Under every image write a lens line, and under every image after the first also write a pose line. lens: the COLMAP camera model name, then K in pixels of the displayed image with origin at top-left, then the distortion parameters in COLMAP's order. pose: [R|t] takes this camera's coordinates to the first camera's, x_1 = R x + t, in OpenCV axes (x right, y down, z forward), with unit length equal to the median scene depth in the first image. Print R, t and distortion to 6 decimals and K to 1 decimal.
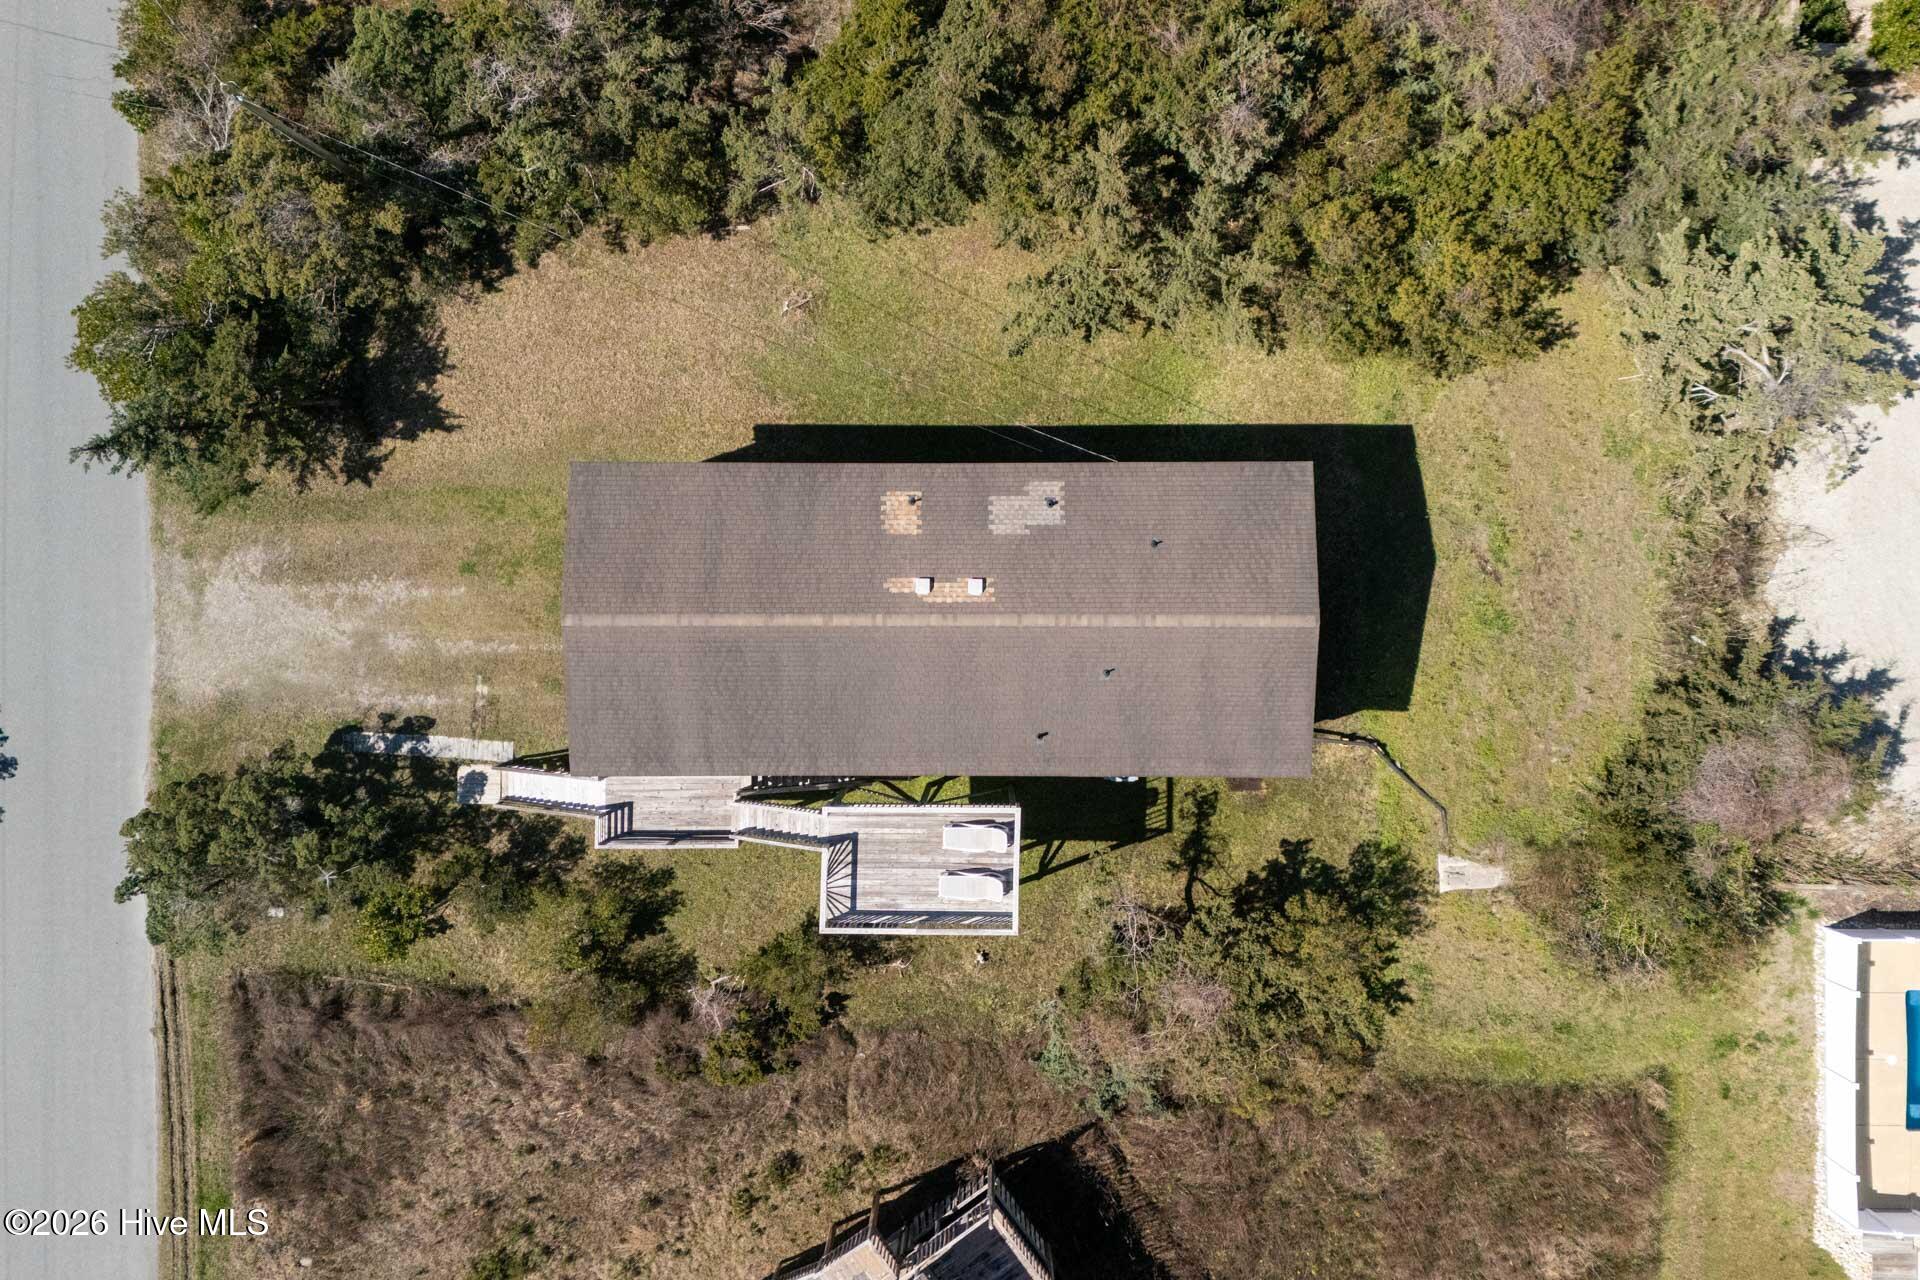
lens RADIAL K [[1383.4, 0, 961.1], [0, 1383.4, 678.7], [0, 0, 1]] dist [0.023094, -0.003837]
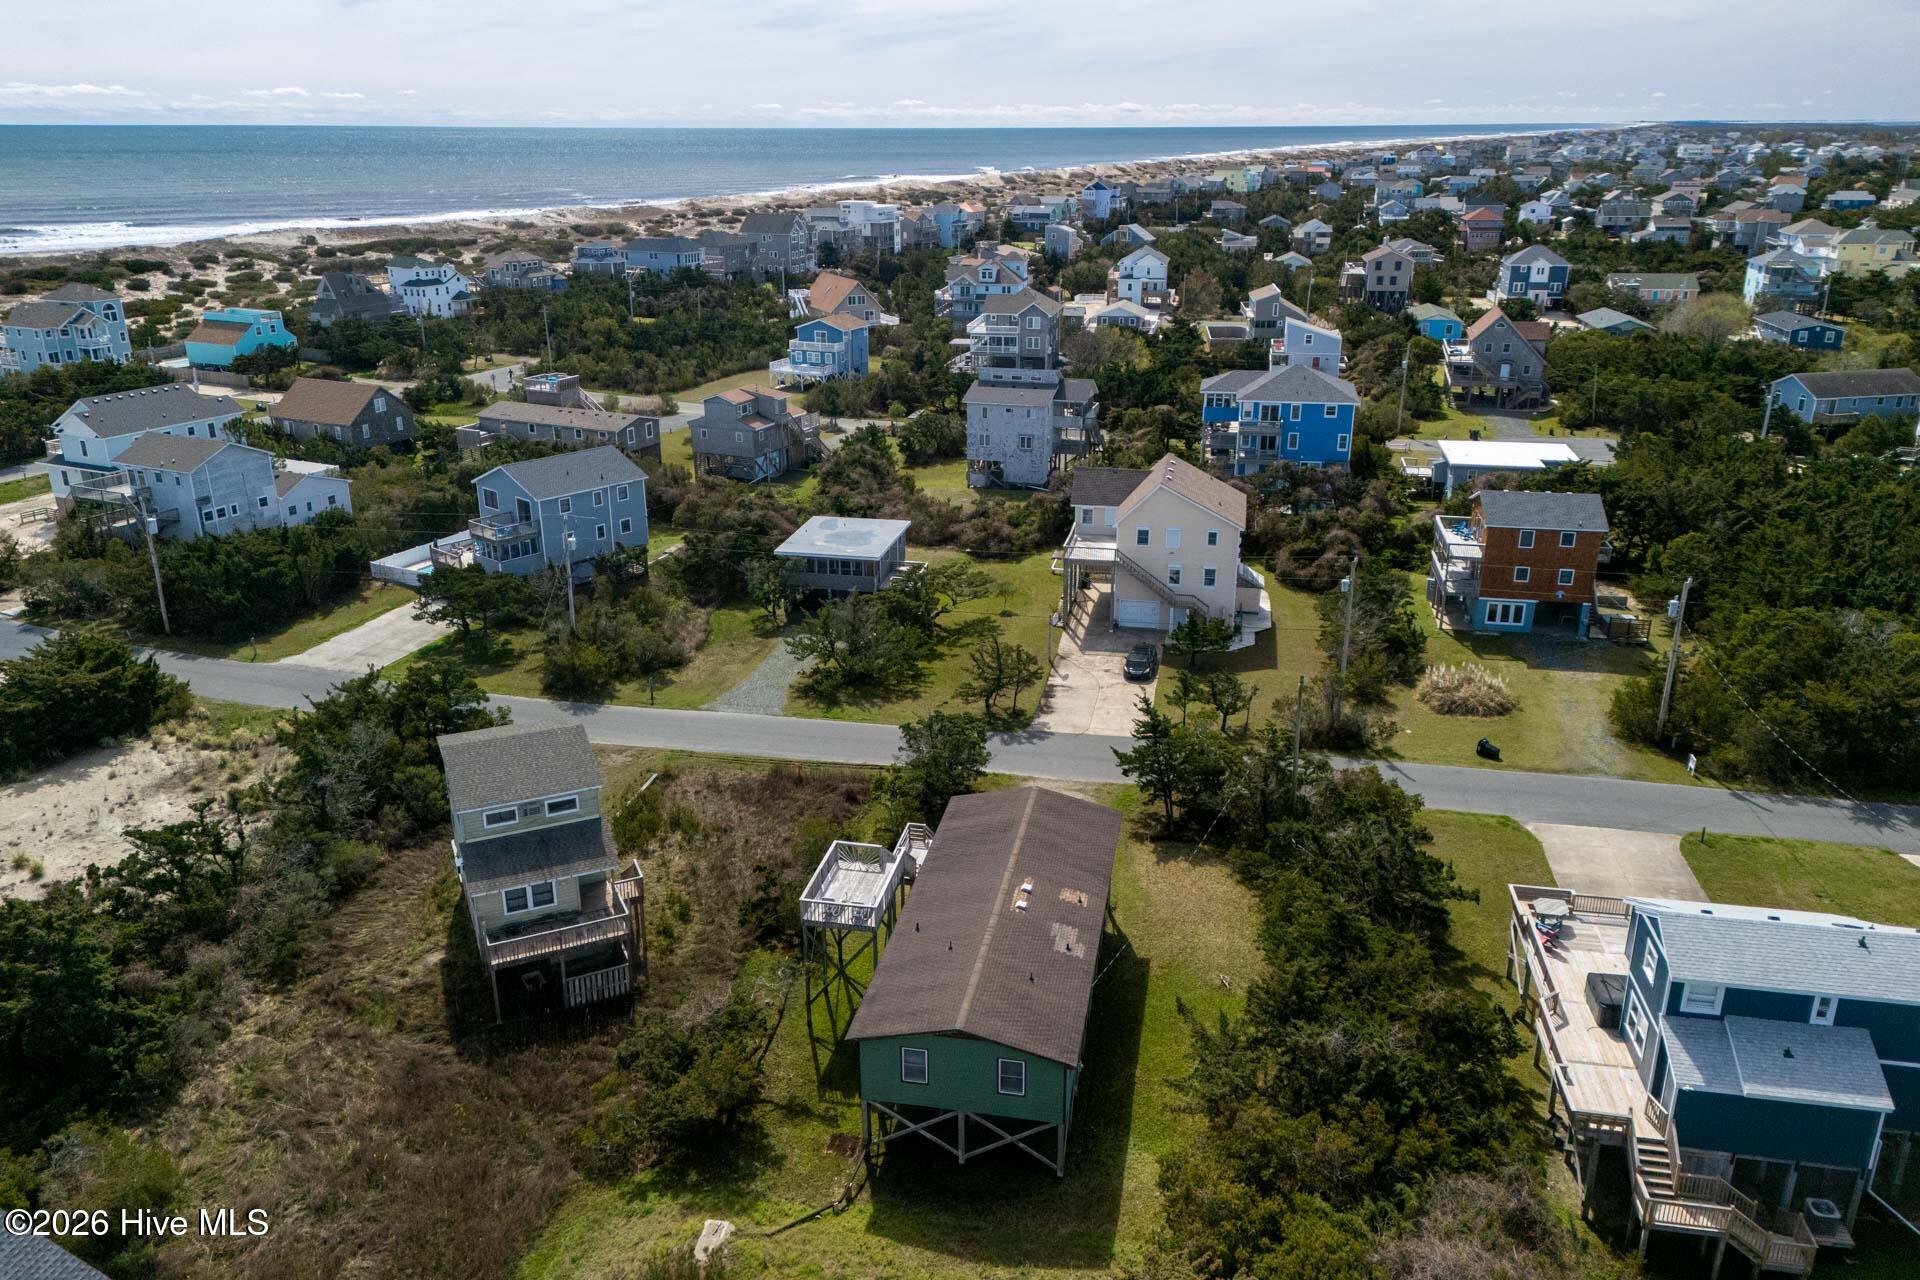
lens RADIAL K [[1383.4, 0, 961.1], [0, 1383.4, 678.7], [0, 0, 1]] dist [0.023094, -0.003837]
pose [[-0.199015, 0.362253, -0.910586, 1.201917], [-0.979846, -0.089819, 0.178420, -0.224935], [-0.017155, 0.927742, 0.372828, 0.137360]]
